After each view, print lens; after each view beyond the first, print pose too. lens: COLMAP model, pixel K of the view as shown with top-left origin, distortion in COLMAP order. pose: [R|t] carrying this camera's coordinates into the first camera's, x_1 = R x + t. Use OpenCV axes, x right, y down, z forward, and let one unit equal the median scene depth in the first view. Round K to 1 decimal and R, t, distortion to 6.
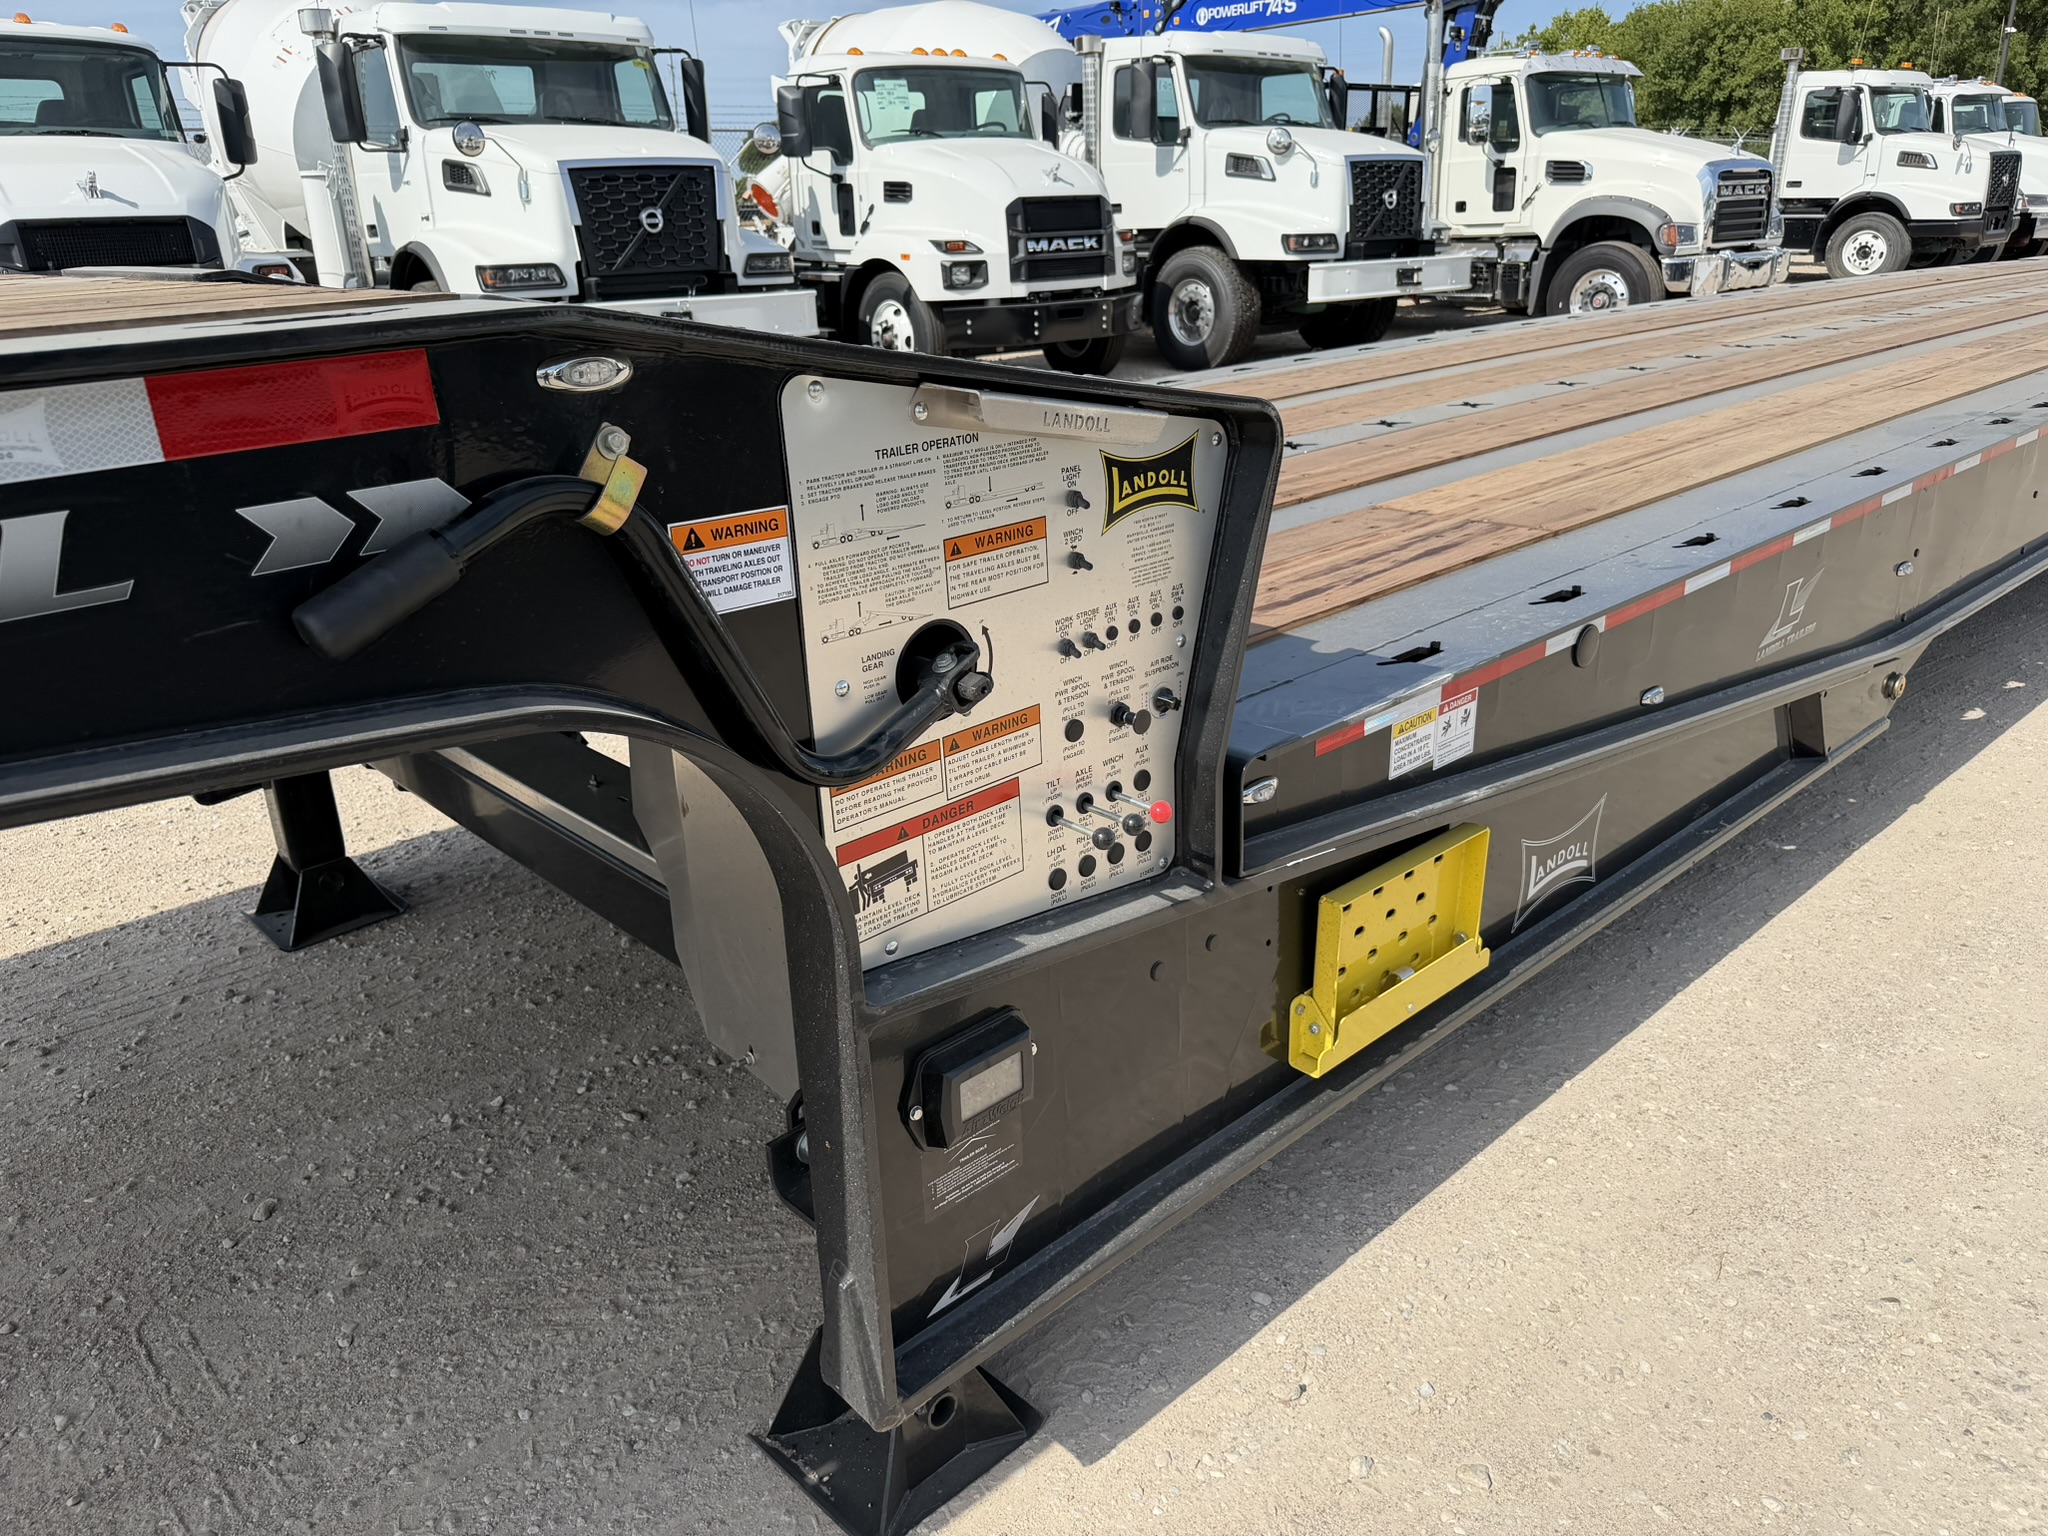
lens RADIAL K [[1442.2, 0, 1017.6], [0, 1442.2, 764.2], [0, 0, 1]] dist [0.040421, -0.058148]
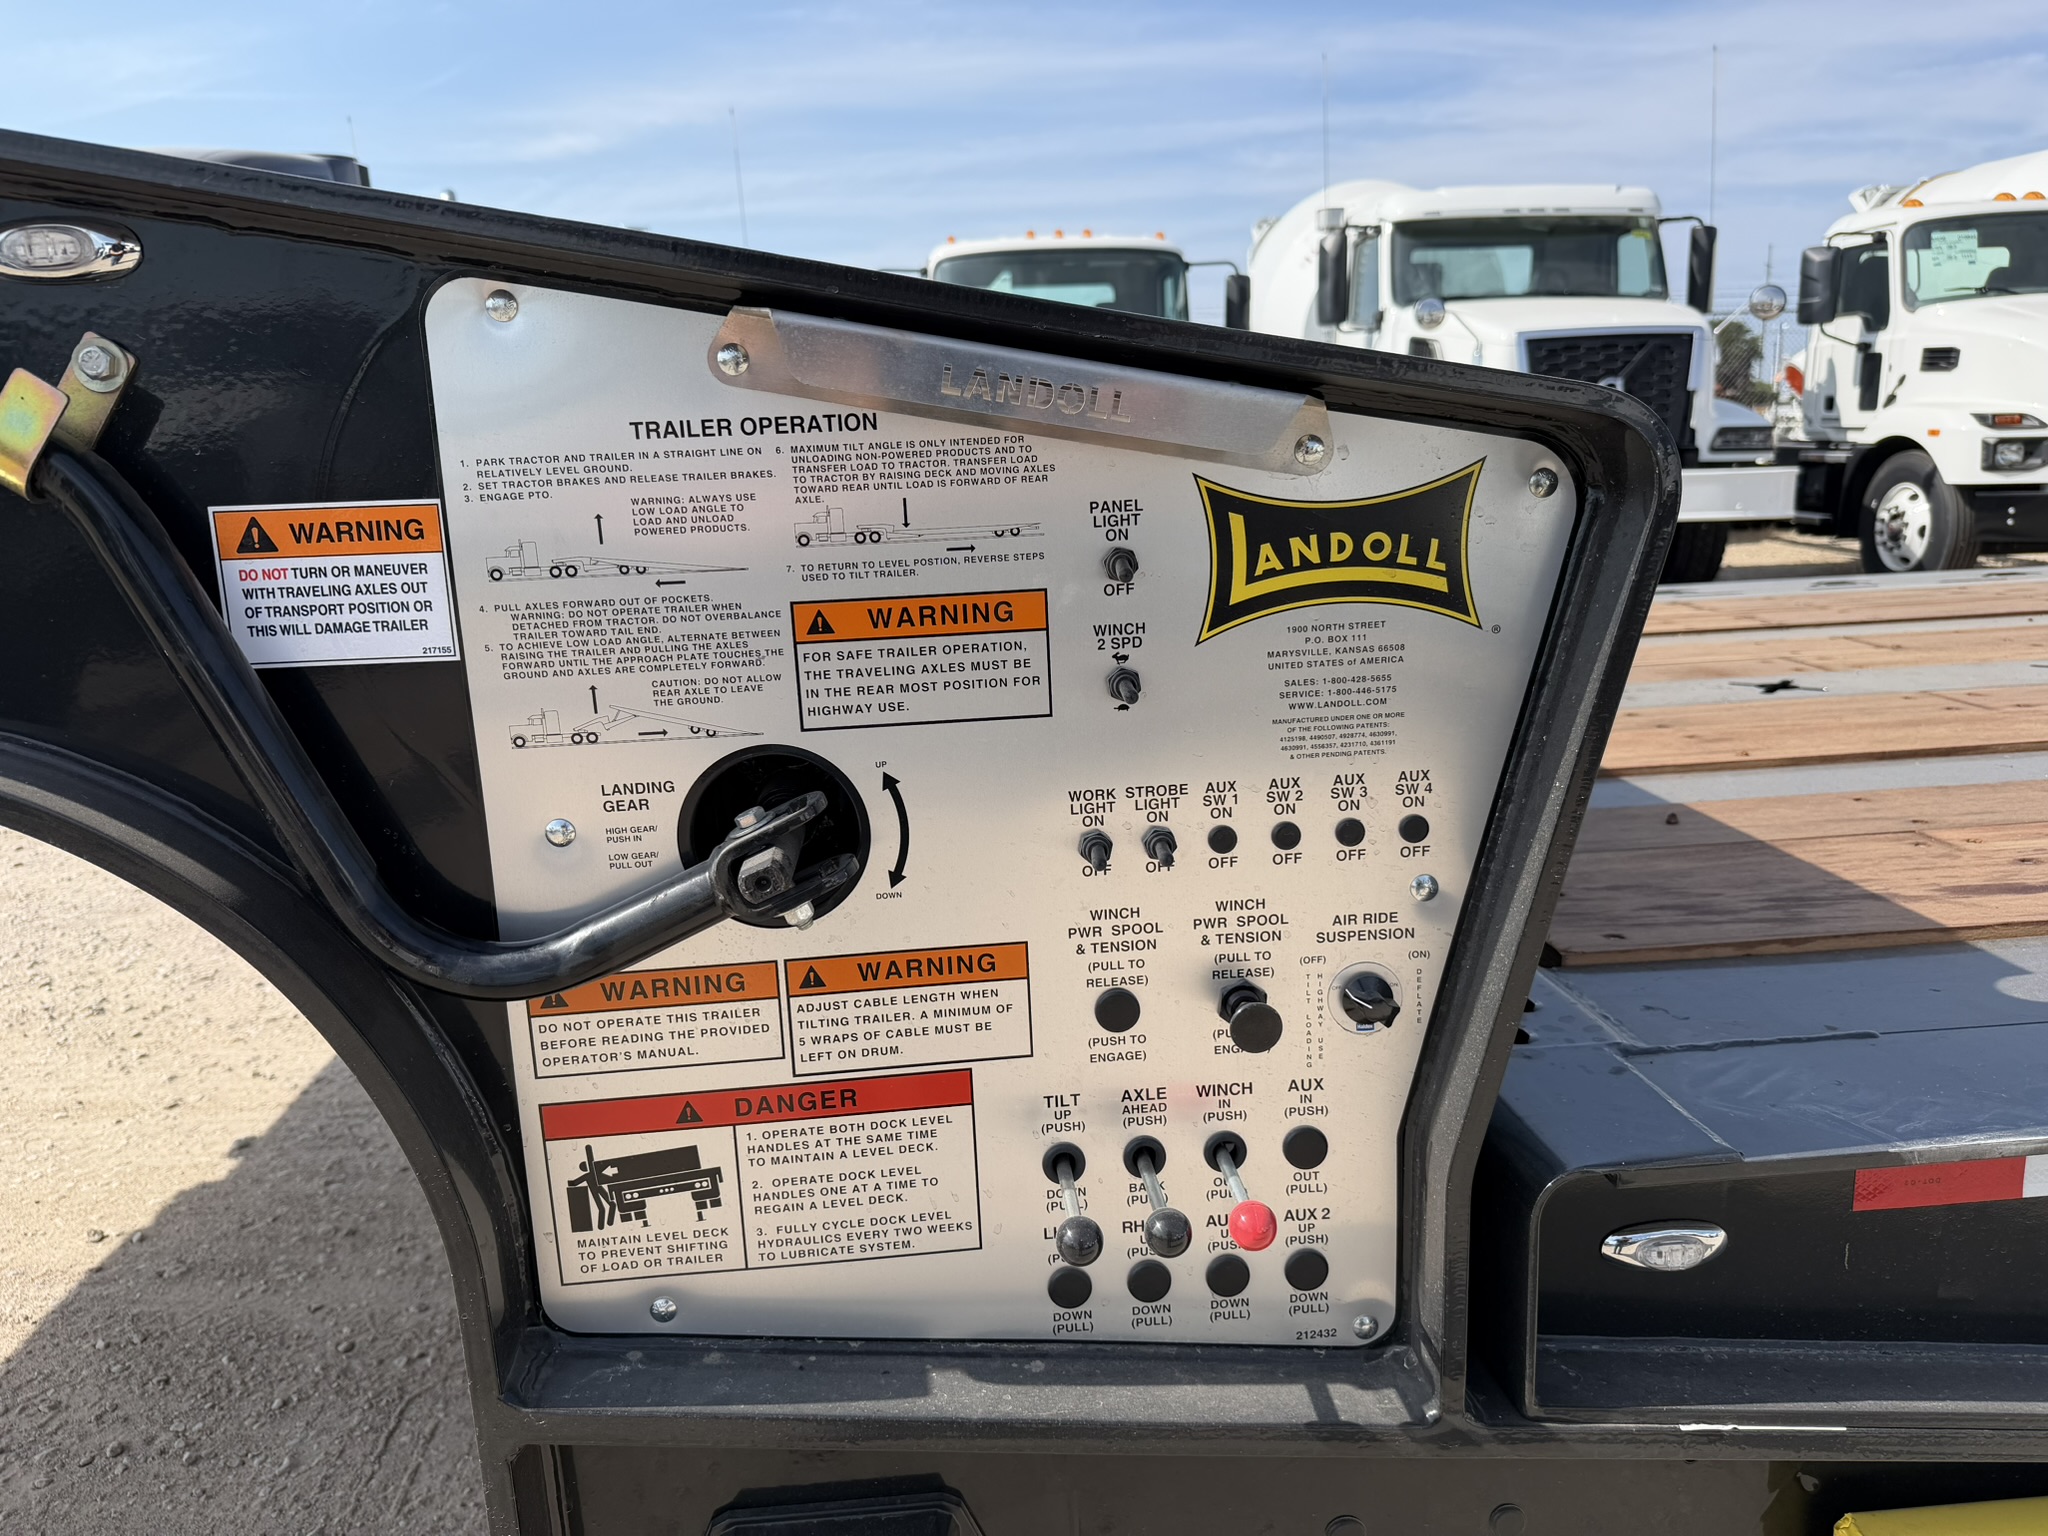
lens RADIAL K [[1442.2, 0, 1029.6], [0, 1442.2, 767.9], [0, 0, 1]] dist [0.040421, -0.058148]
pose [[0.785704, 0.138463, -0.602907, 0.319894], [-0.212729, 0.975664, -0.053156, -0.075563], [0.580875, 0.170020, 0.796038, 0.562180]]
